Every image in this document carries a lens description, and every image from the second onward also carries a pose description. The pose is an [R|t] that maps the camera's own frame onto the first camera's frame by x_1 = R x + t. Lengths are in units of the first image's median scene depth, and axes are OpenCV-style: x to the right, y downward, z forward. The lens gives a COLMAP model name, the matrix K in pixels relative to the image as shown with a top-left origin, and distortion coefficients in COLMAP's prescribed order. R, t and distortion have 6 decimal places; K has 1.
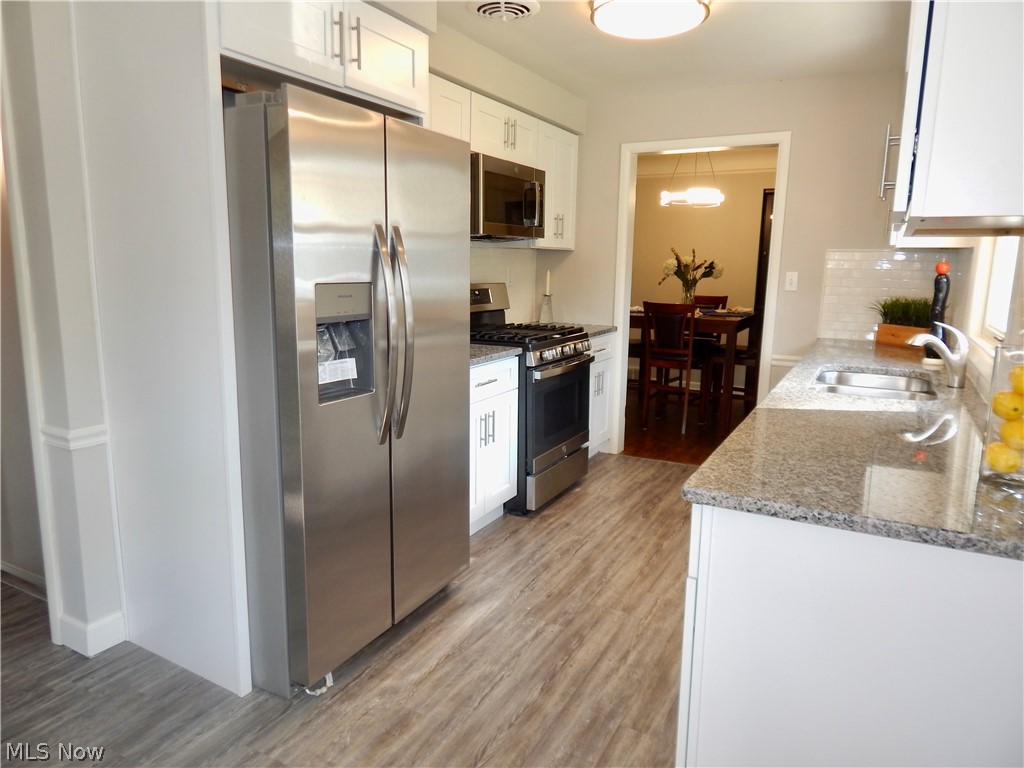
lens RADIAL K [[684.7, 0, 511.5], [0, 684.7, 383.7], [0, 0, 1]] dist [-0.000727, 0.001271]
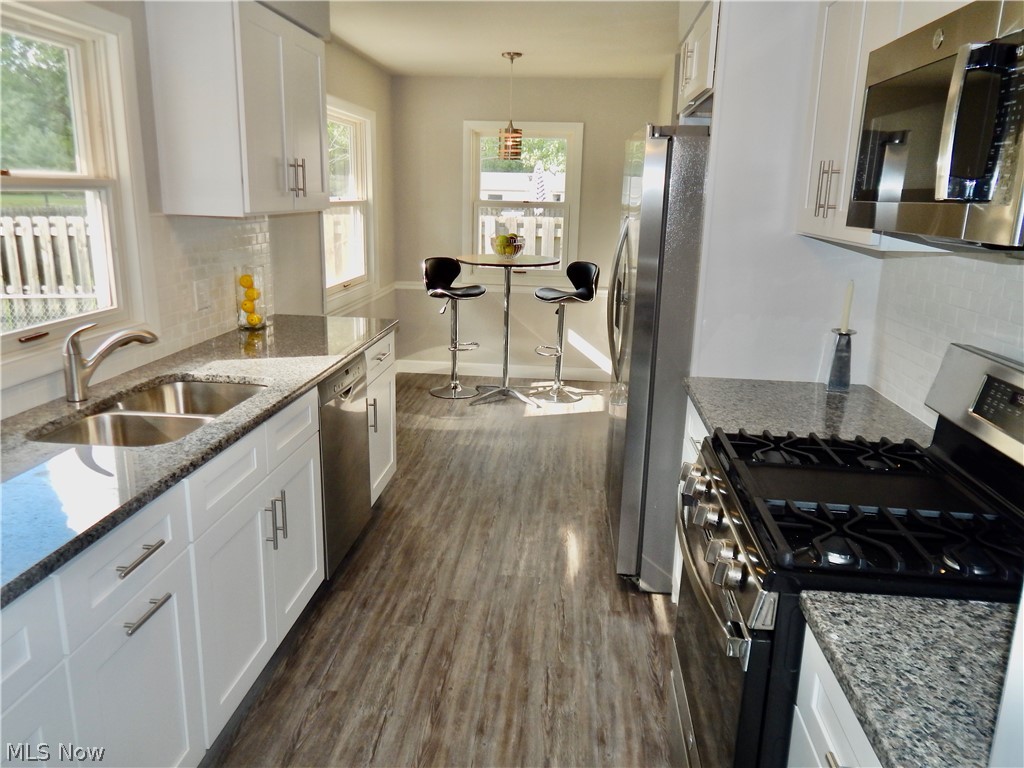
lens RADIAL K [[750.4, 0, 511.1], [0, 750.4, 383.7], [0, 0, 1]] dist [0.002669, 0.000514]
pose [[-0.917619, 0.052750, -0.393945, 0.445137], [-0.112823, 0.915814, 0.385428, -0.341118], [0.381112, 0.398123, -0.834417, 1.618746]]
